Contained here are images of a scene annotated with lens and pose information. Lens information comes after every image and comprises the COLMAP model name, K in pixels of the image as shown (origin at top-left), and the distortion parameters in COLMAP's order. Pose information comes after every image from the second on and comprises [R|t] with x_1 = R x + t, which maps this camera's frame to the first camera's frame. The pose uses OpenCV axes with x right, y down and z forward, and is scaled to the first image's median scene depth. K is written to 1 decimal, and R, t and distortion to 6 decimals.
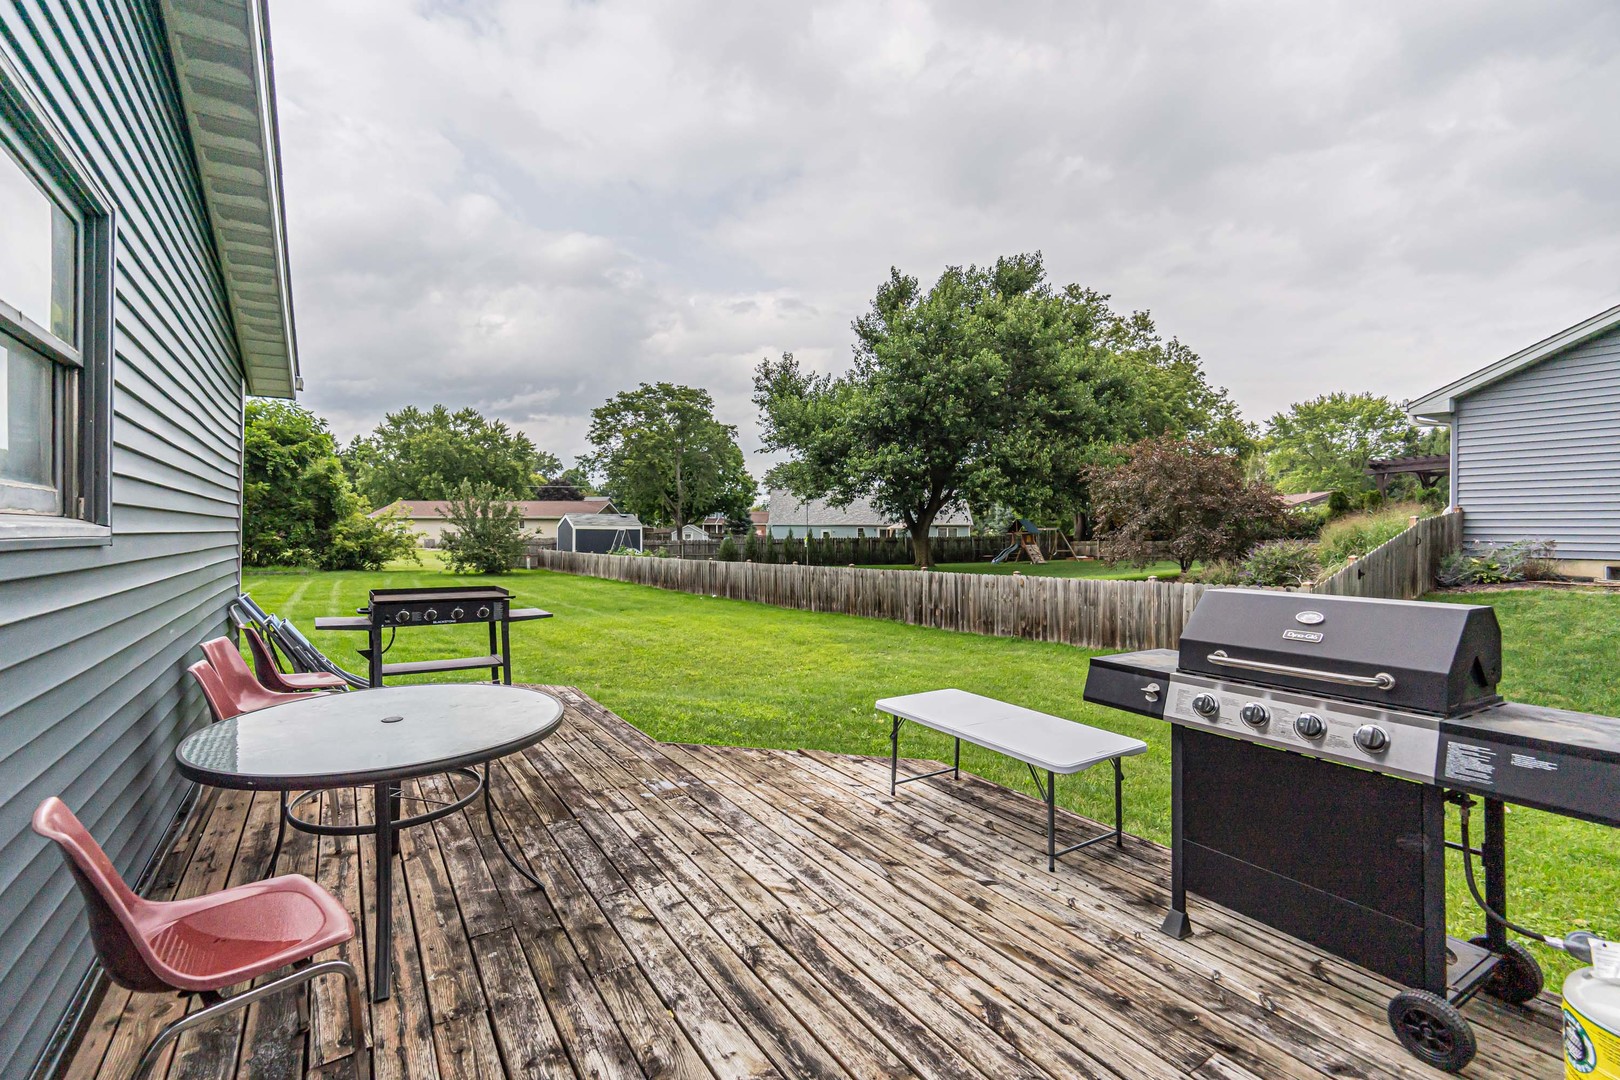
lens RADIAL K [[713.5, 0, 799.9], [0, 713.5, 536.1], [0, 0, 1]] dist [0.004100, -0.000341]
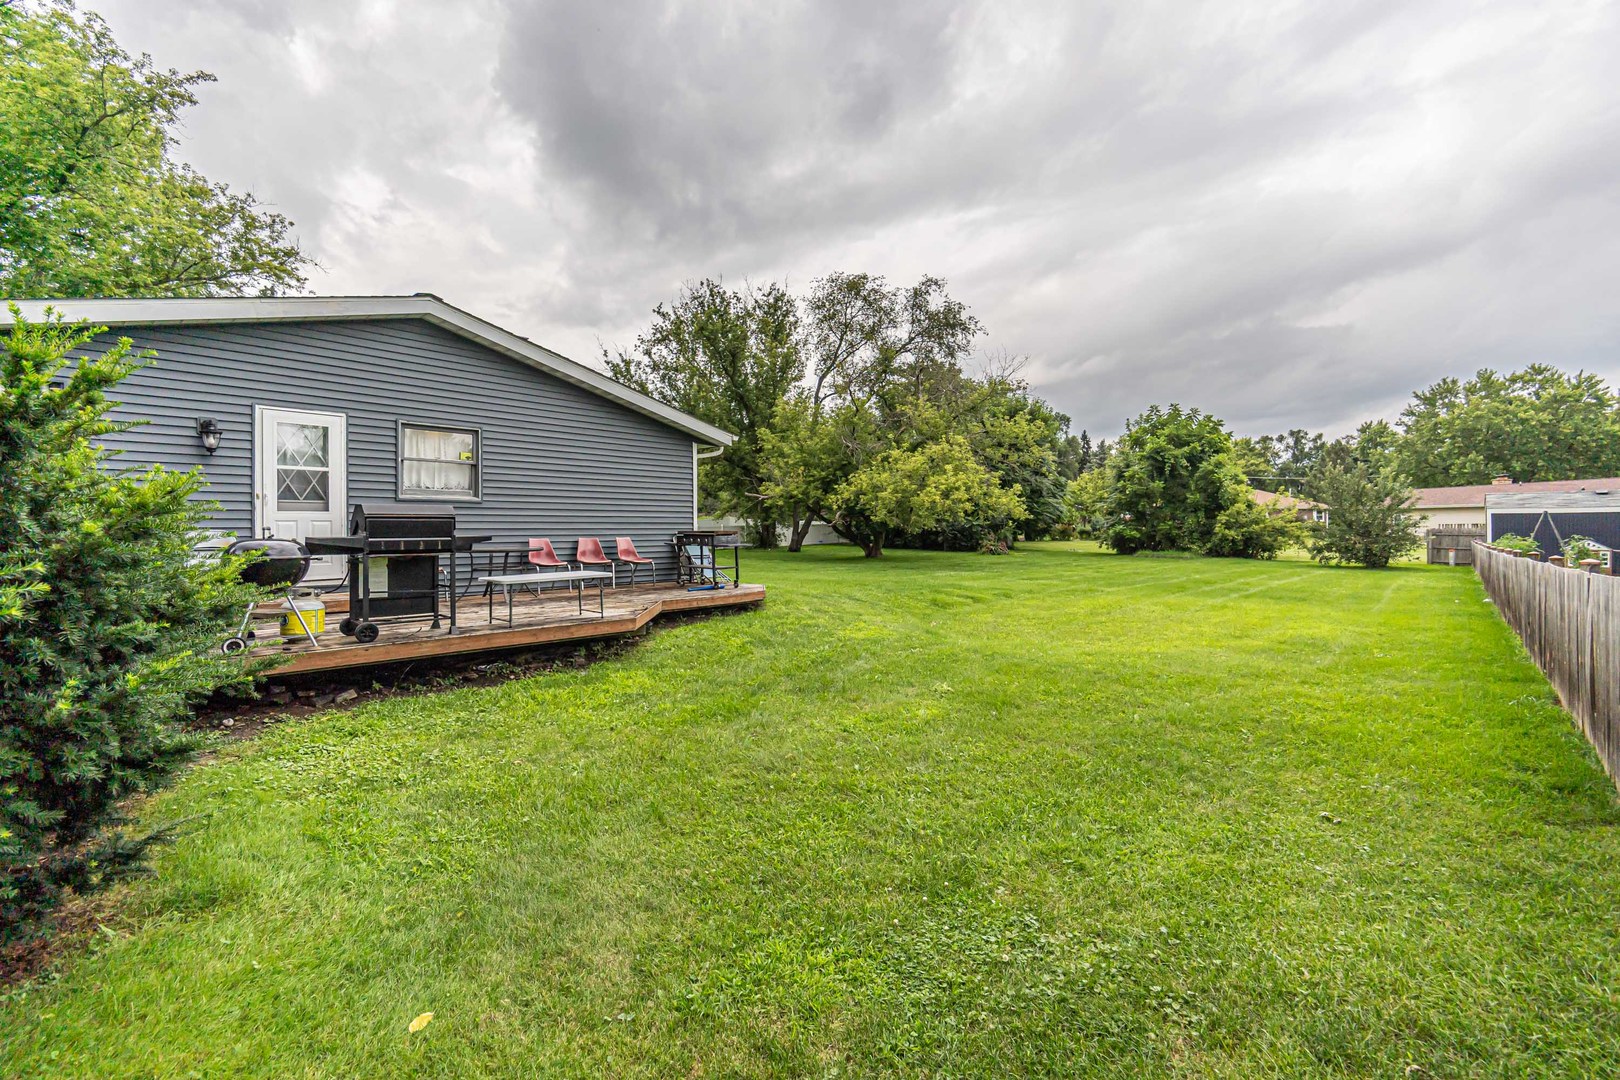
lens RADIAL K [[713.5, 0, 807.3], [0, 713.5, 533.6], [0, 0, 1]] dist [0.004100, -0.000341]
pose [[0.240350, 0.000606, -0.970686, 0.242108], [-0.001778, 0.999998, 0.000184, 0.012570], [0.970685, 0.001682, 0.240351, 0.117405]]
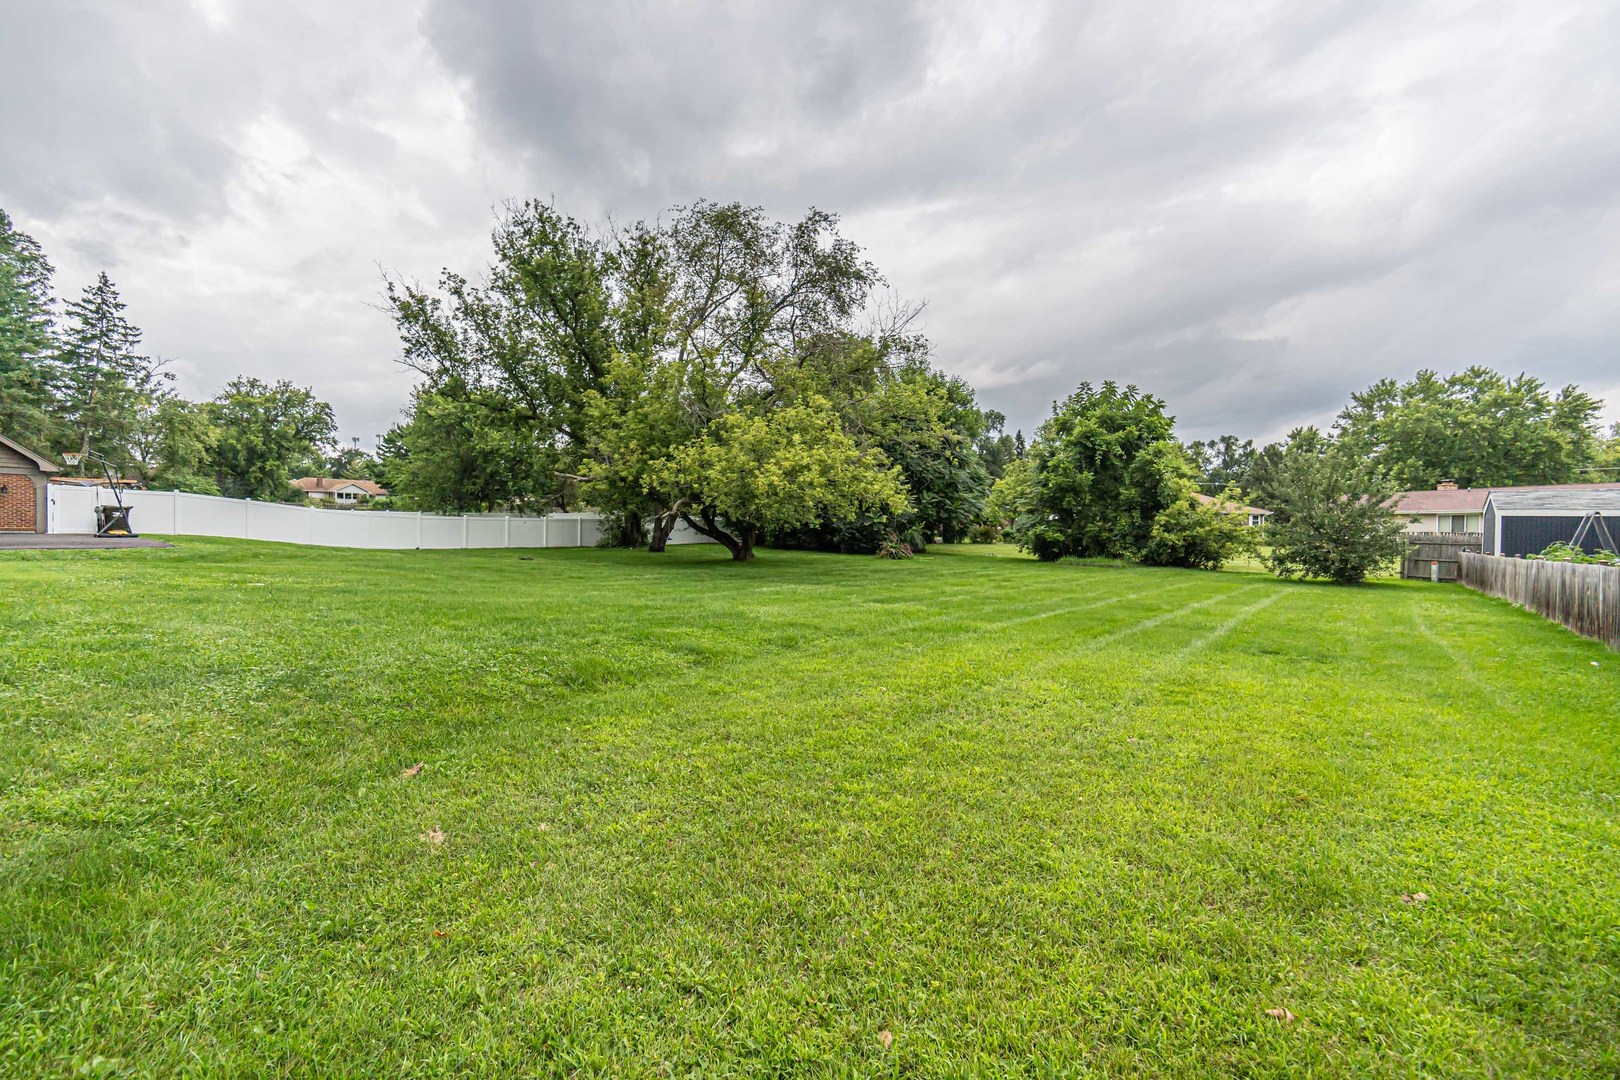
lens RADIAL K [[713.5, 0, 810.9], [0, 713.5, 549.5], [0, 0, 1]] dist [0.004100, -0.000341]
pose [[0.318797, 0.026966, -0.947439, 0.055197], [-0.019003, 0.999576, 0.022056, 0.014789], [0.947632, 0.010972, 0.319175, 0.284601]]
